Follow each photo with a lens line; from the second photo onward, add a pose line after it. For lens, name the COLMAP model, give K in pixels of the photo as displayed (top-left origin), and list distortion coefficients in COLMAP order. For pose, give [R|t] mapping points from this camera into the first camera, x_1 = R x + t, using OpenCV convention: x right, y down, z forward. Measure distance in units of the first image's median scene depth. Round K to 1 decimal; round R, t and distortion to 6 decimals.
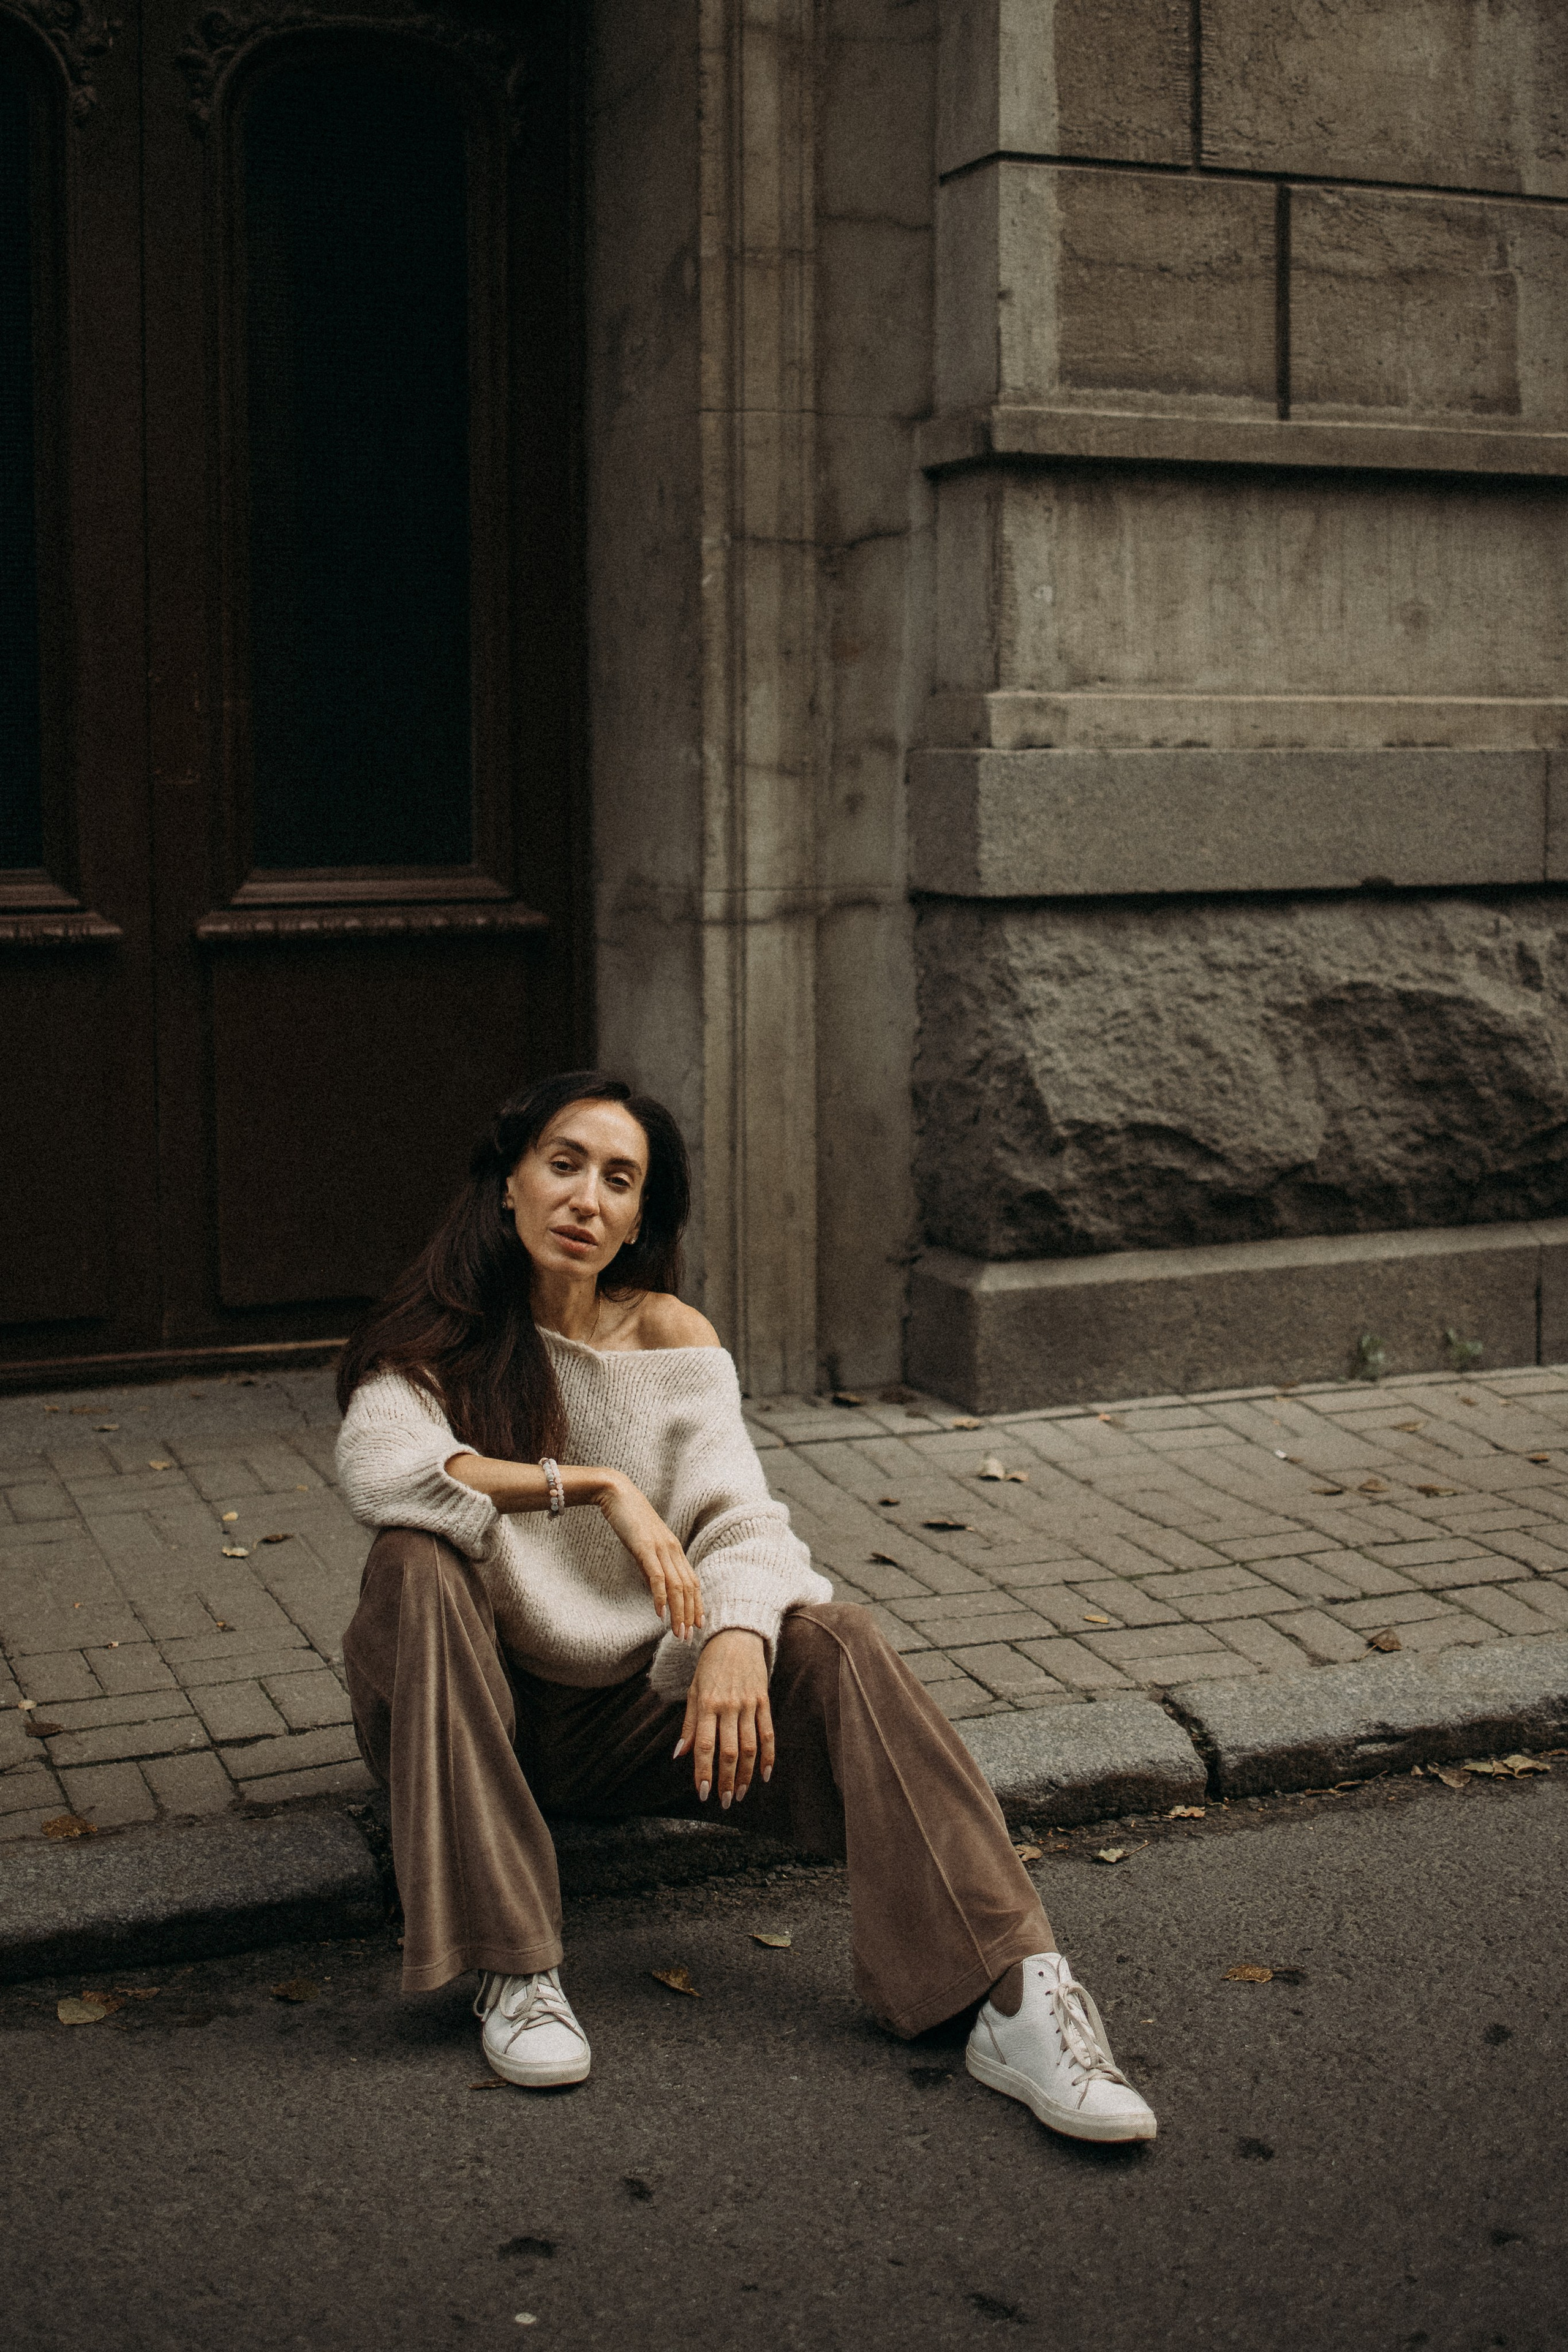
lens RADIAL K [[3007.0, 0, 794.9], [0, 3007.0, 981.9], [0, 0, 1]] dist [-0.065811, 0.000000]
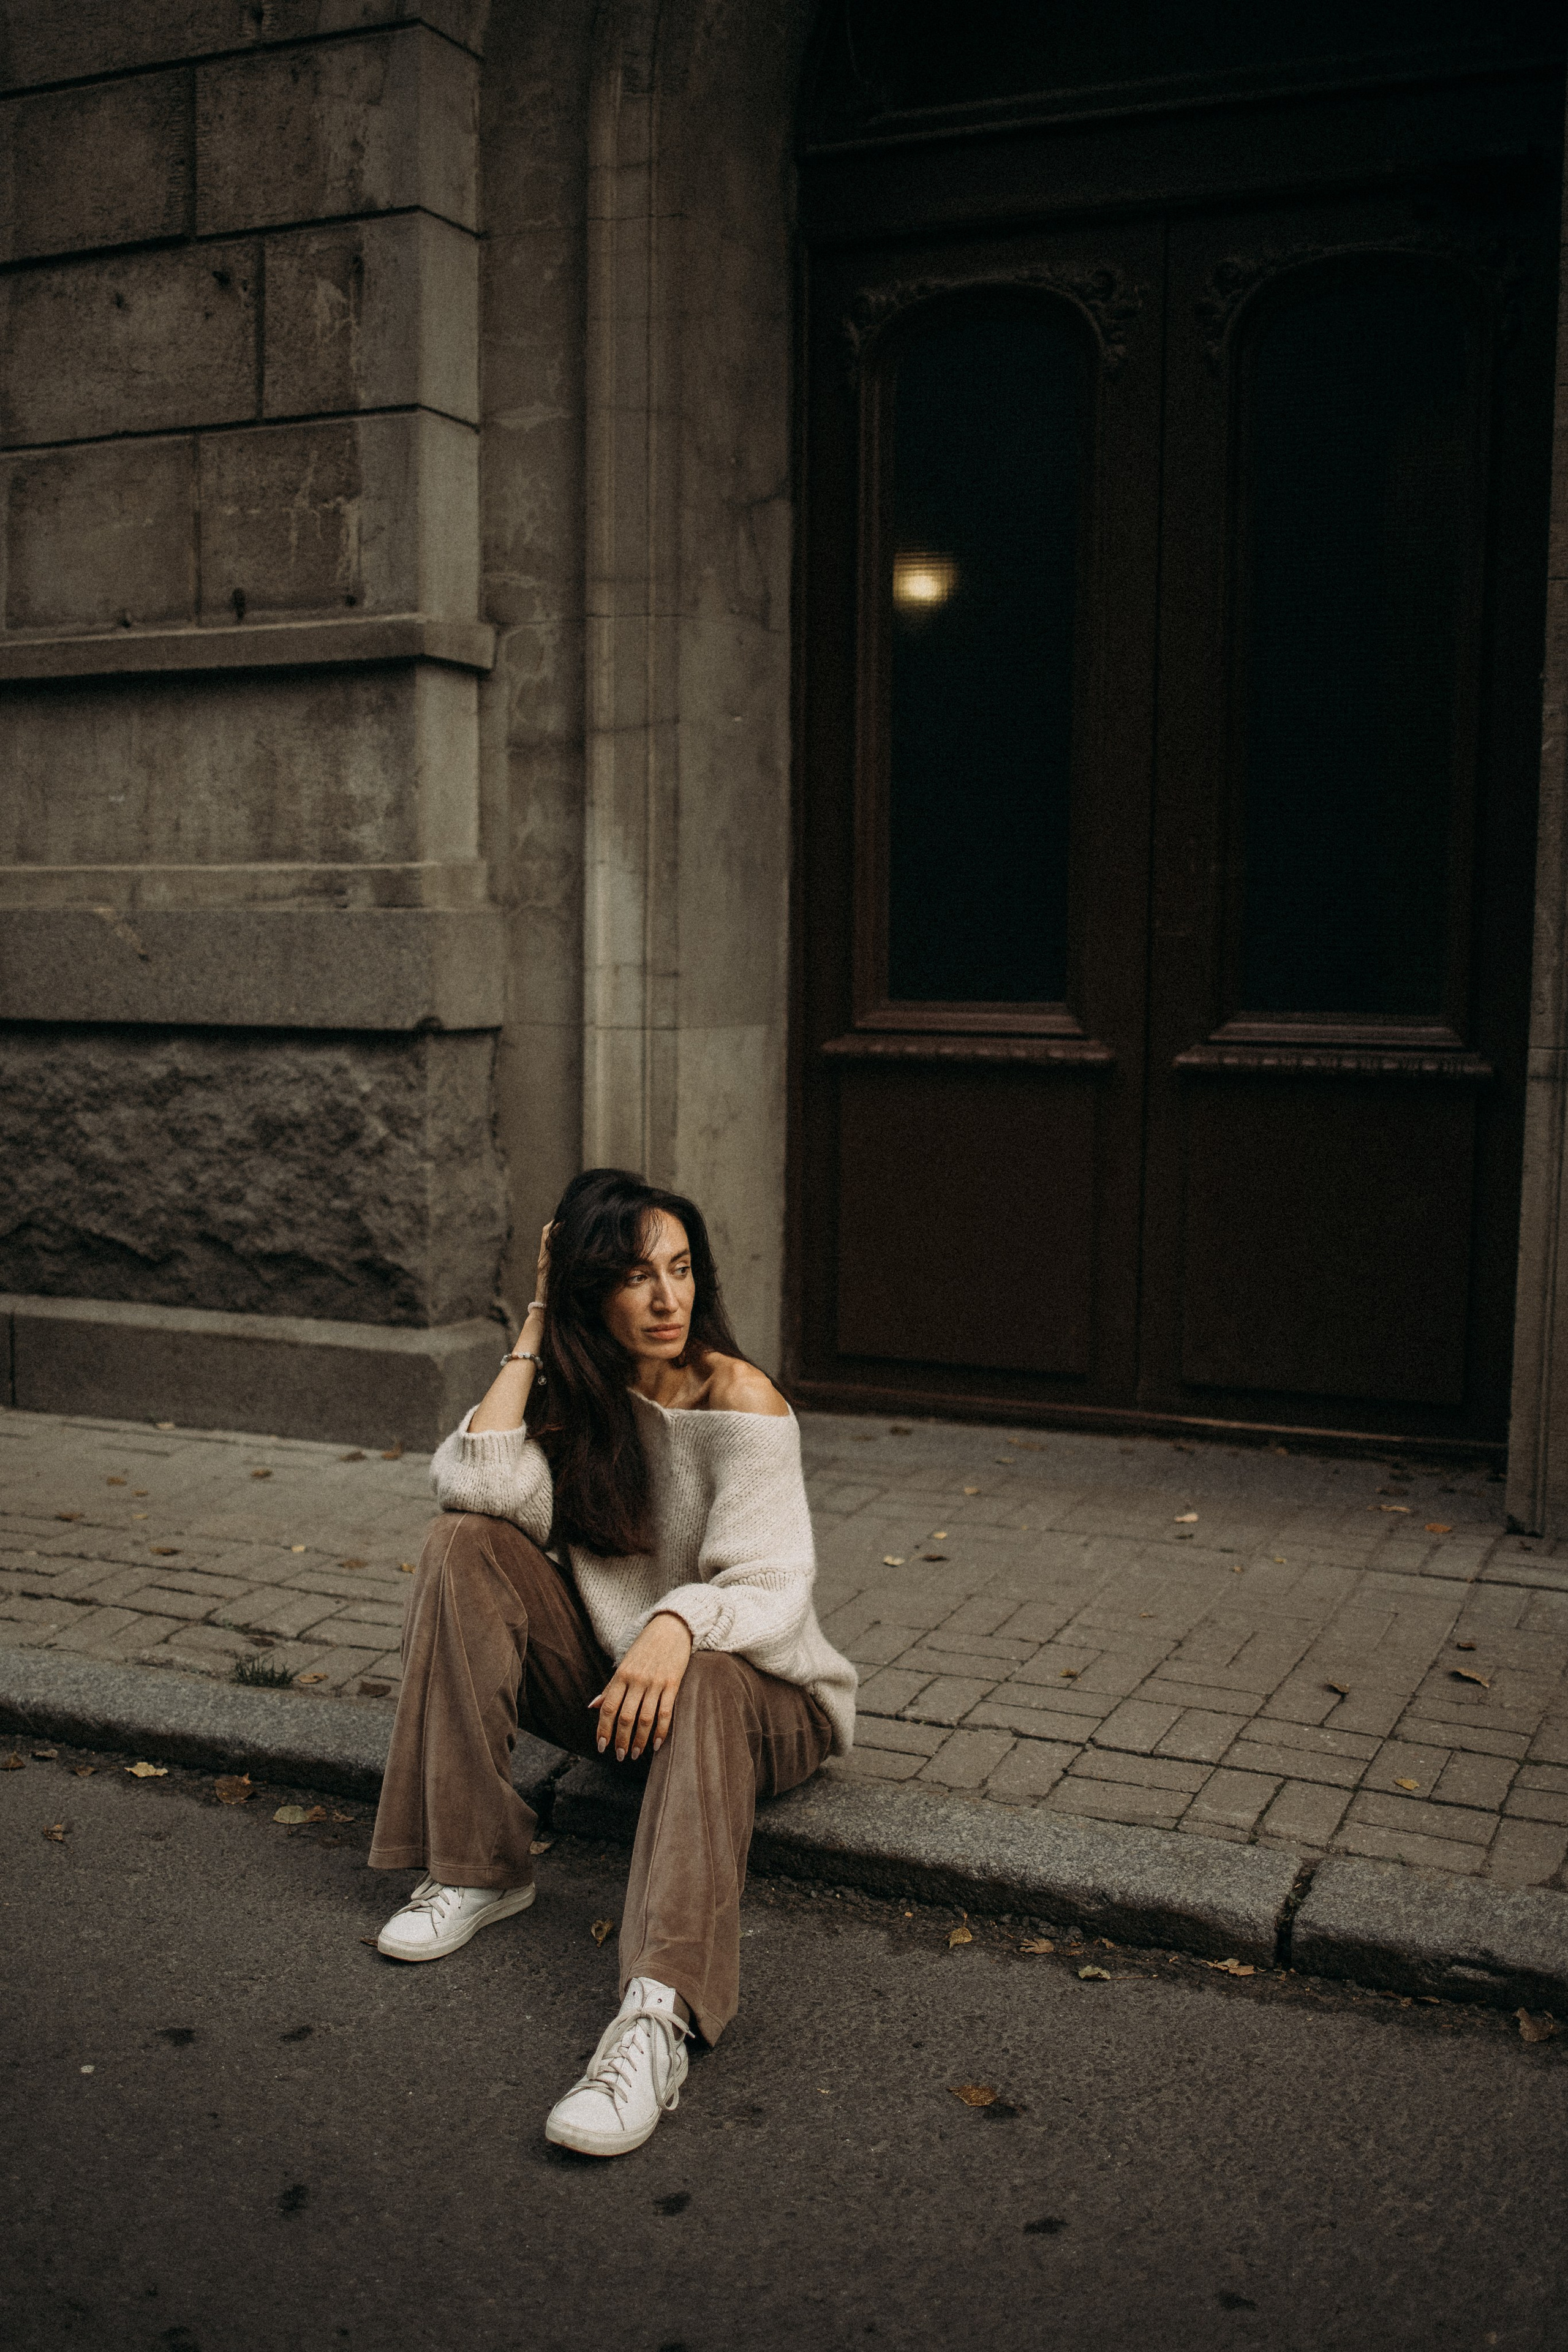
lens RADIAL K [[2507.8, 0, 767.9], [0, 2507.8, 1228.8], [0, 0, 1]] dist [-0.068062, 0.000000]
pose [[0.676937, 0.099947, -0.729223, 0.428300], [-0.067647, 0.994993, 0.073577, -0.013249], [0.732925, -0.000477, 0.680309, 0.225130]]
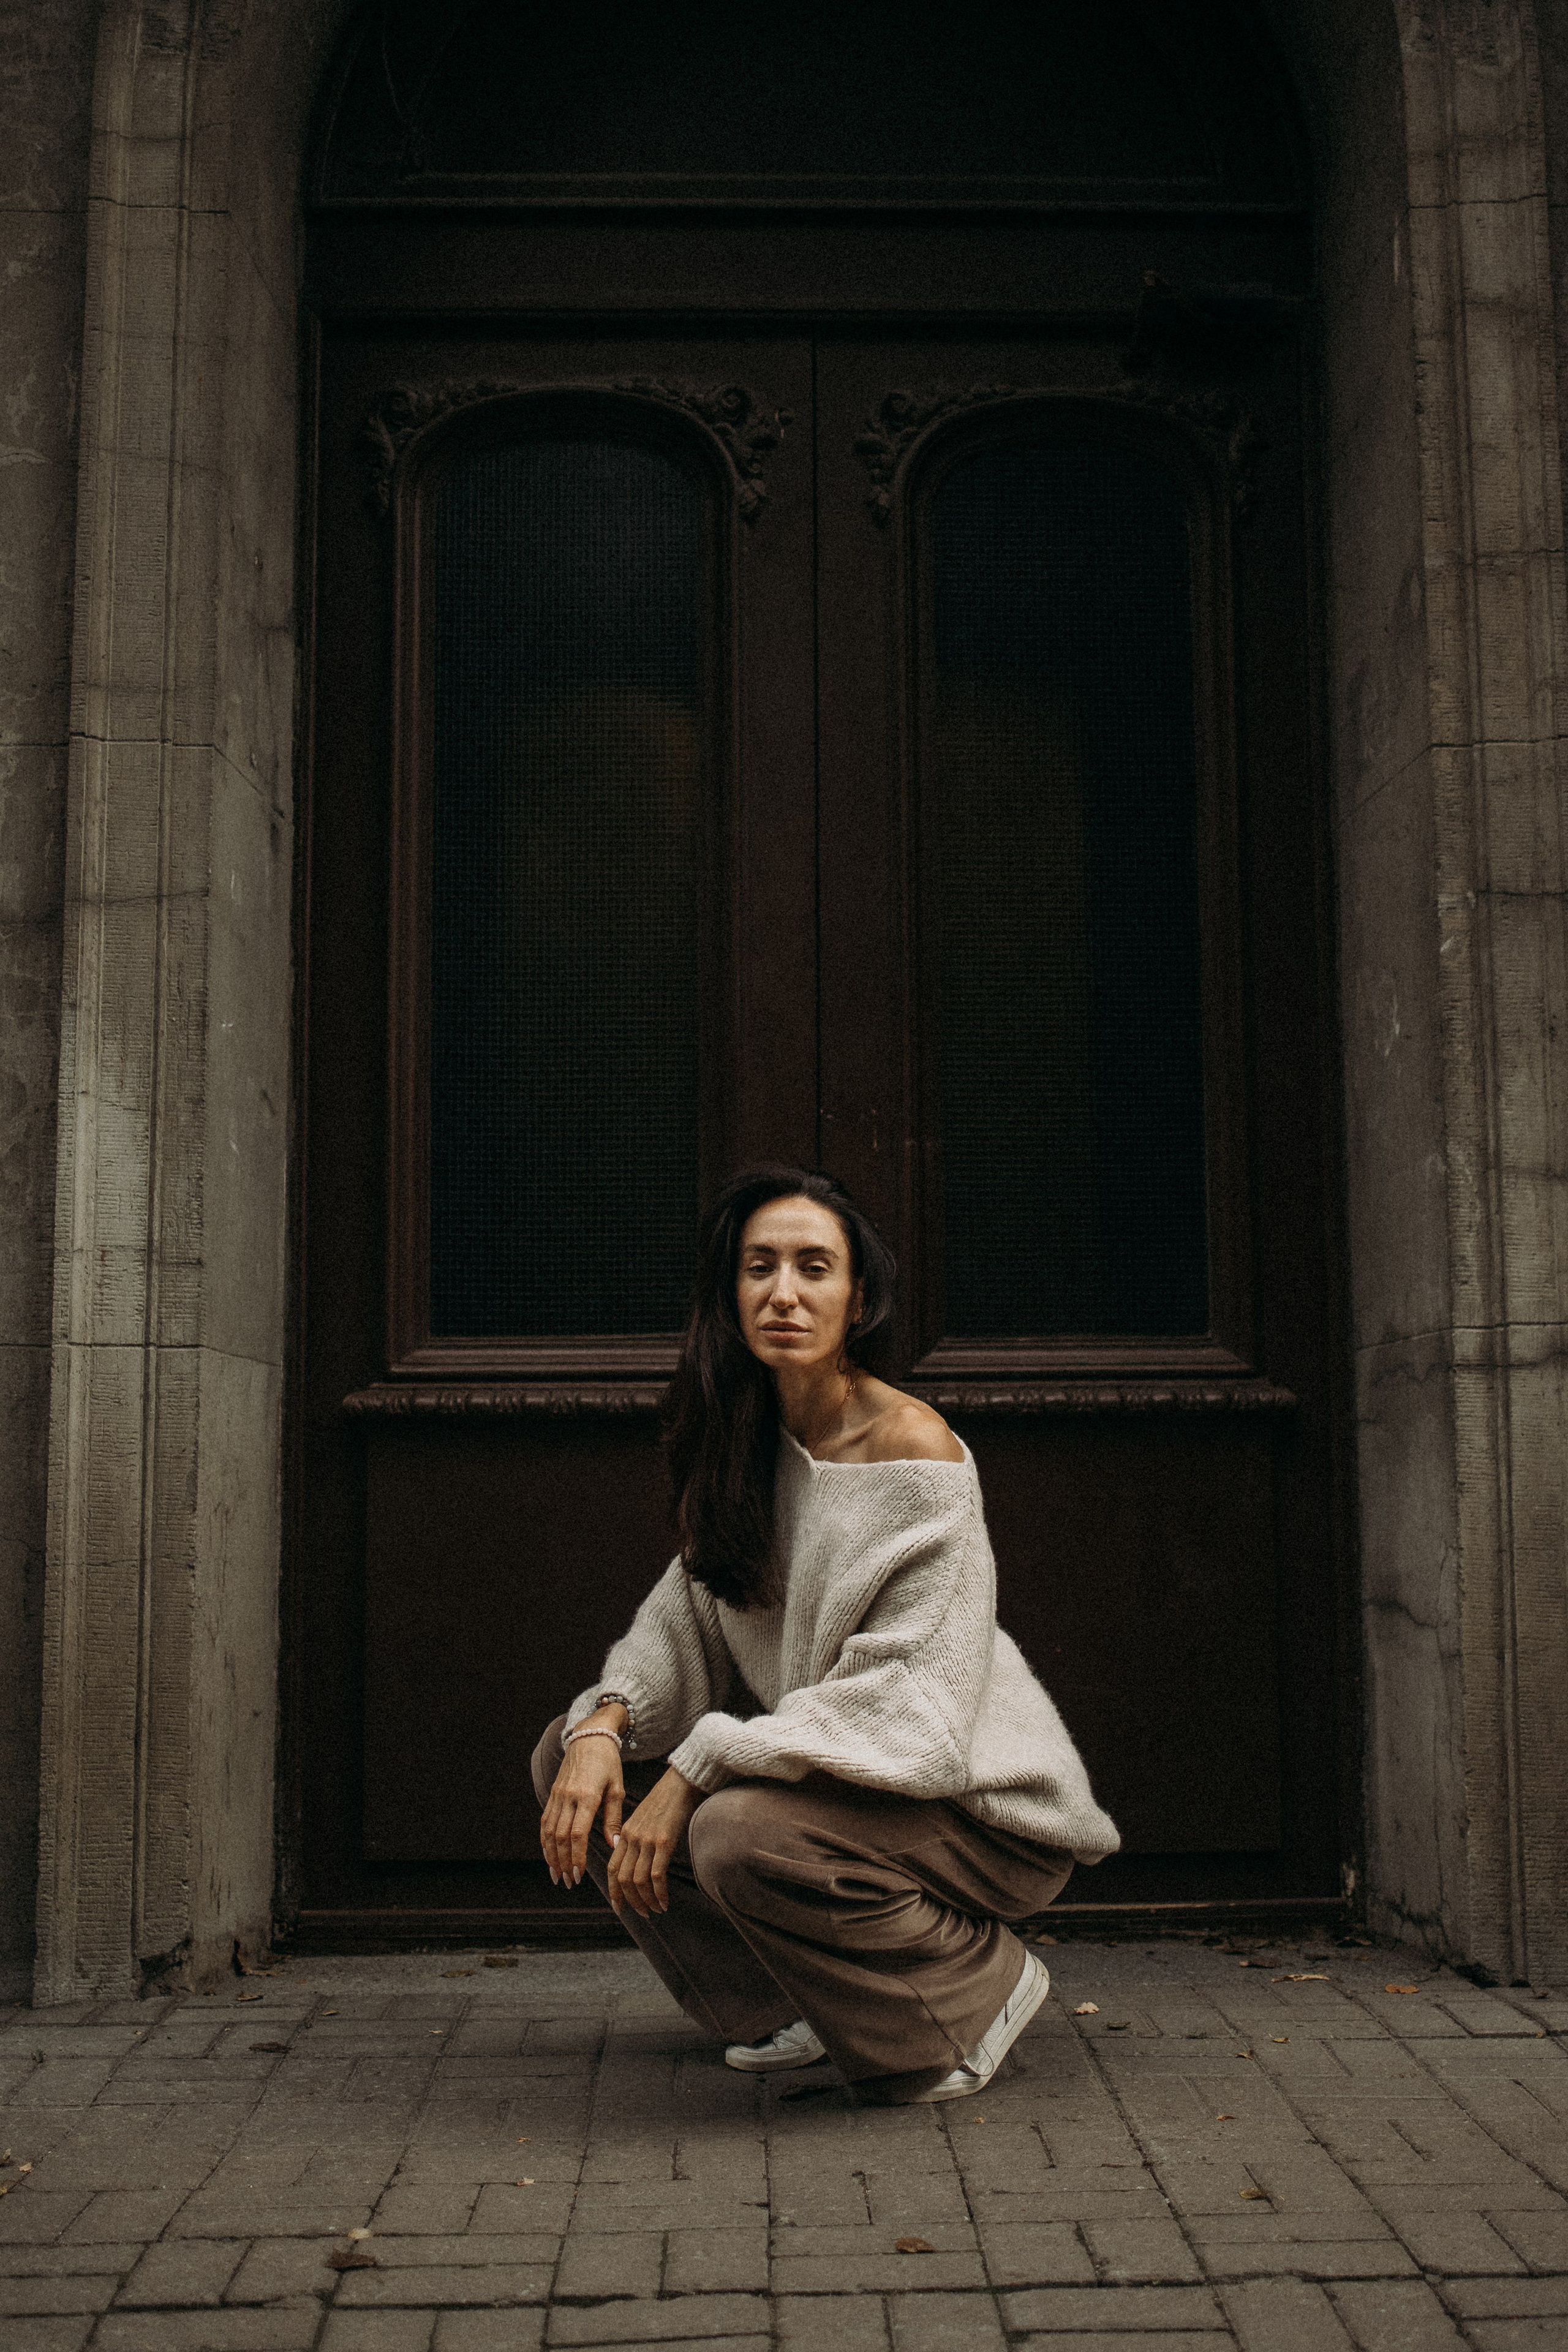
lens RADIAL K [[2905.2, 0, 828.9], [0, 2905.2, 1174.8], [0, 0, 1]] dist [-0.070544, 0.000000]
pose [[0.933845, -0.050128, -0.354147, 0.089656], [-0.023244, 0.979532, -0.199941, 0.088236], [0.356921, 0.194946, 0.913566, 0.235341]]
